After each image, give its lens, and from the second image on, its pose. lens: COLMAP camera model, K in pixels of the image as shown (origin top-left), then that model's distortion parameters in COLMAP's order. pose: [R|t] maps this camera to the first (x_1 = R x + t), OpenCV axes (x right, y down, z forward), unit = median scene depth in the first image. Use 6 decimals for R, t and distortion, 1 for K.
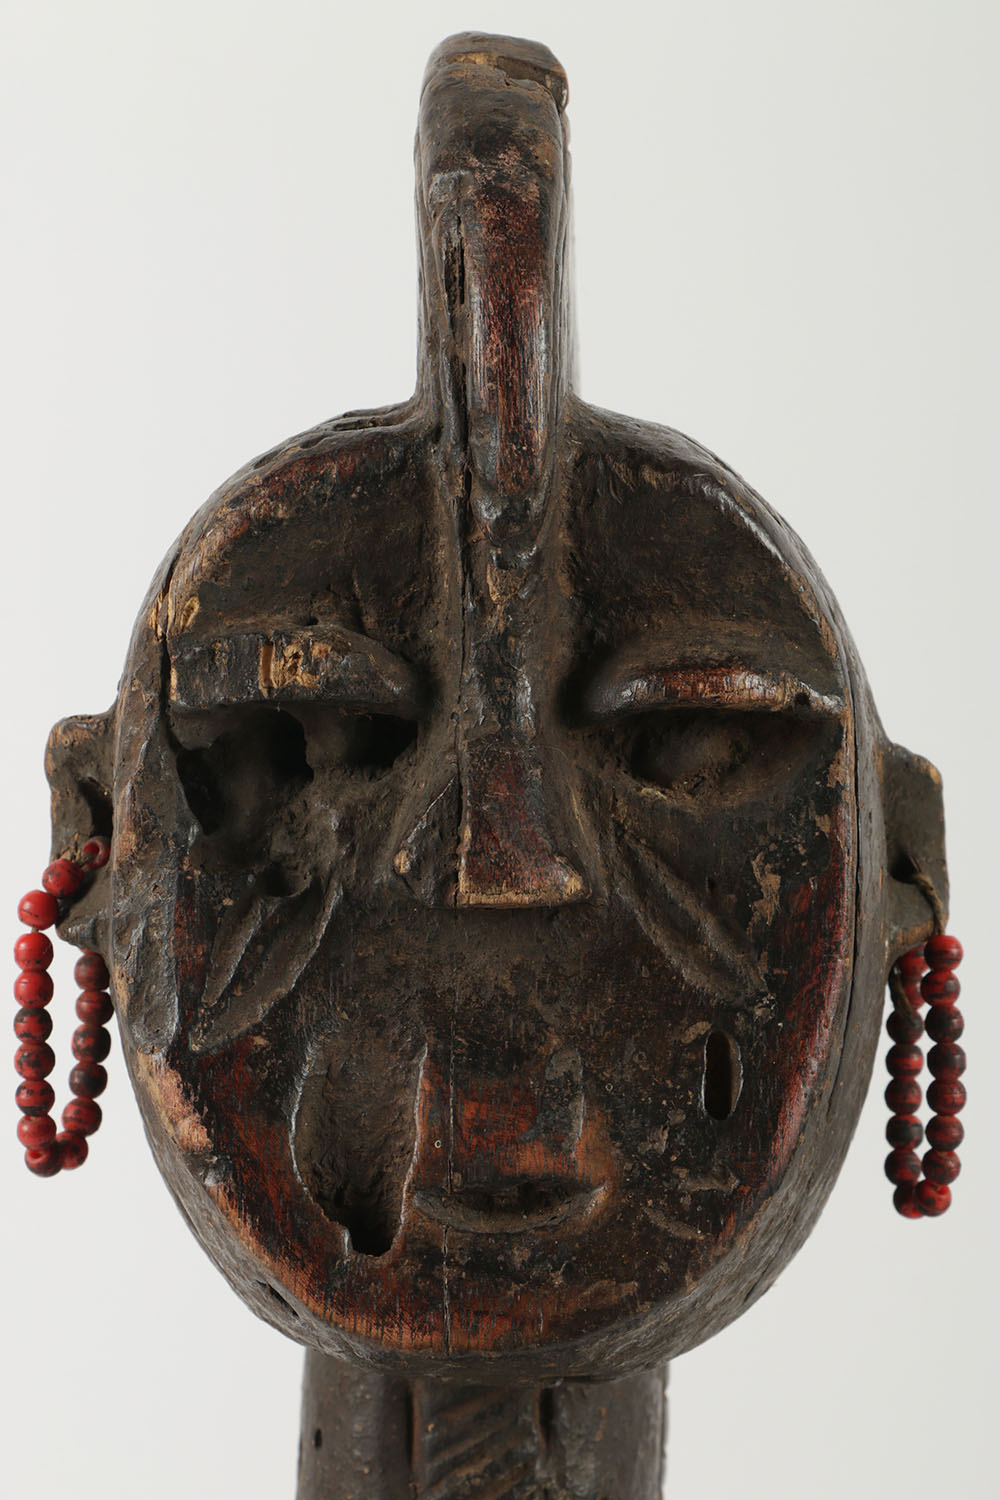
lens RADIAL K [[3808.3, 0, 499.1], [0, 3808.3, 754.1], [0, 0, 1]] dist [0.056441, 0.000000]
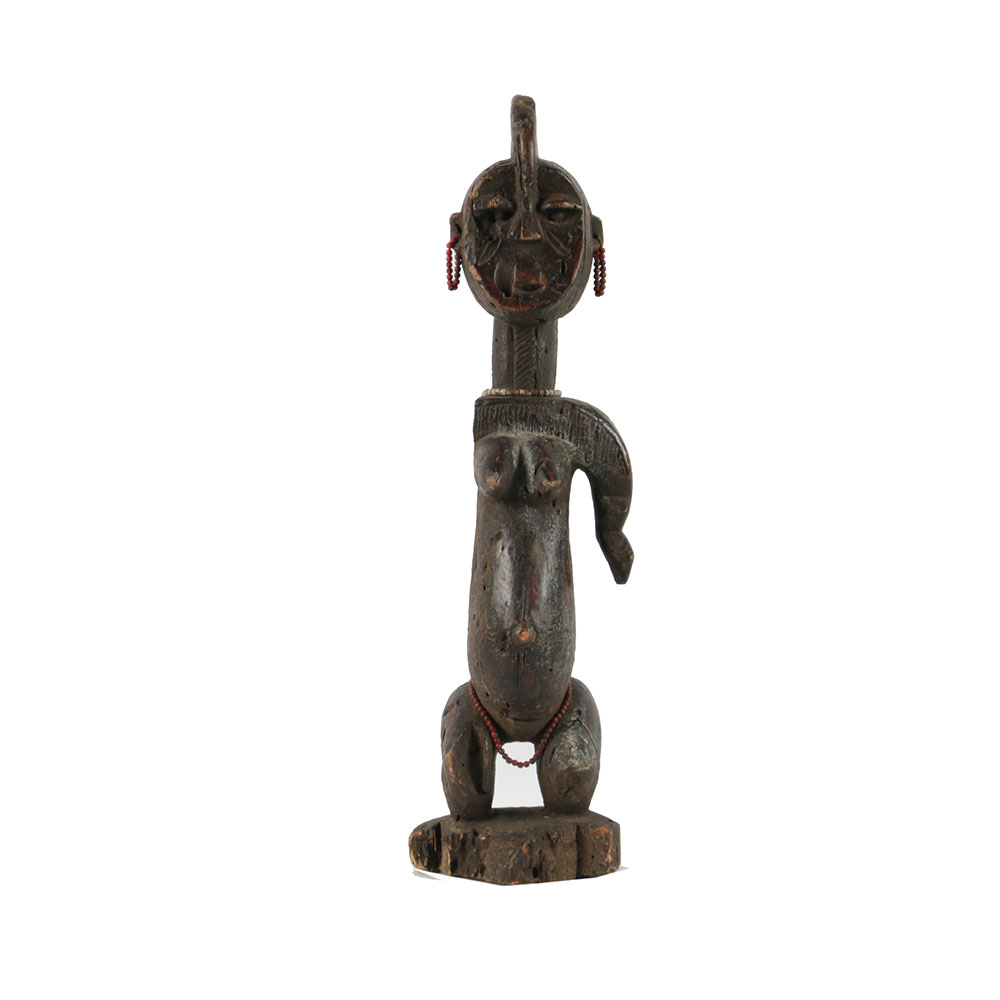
lens RADIAL K [[2864.2, 0, 492.8], [0, 2864.2, 491.1], [0, 0, 1]] dist [0.174853, 0.000000]
pose [[0.999776, -0.020584, 0.004975, -0.087050], [0.020278, 0.998272, 0.055148, 0.186386], [-0.006102, -0.055034, 0.998466, -3.664009]]
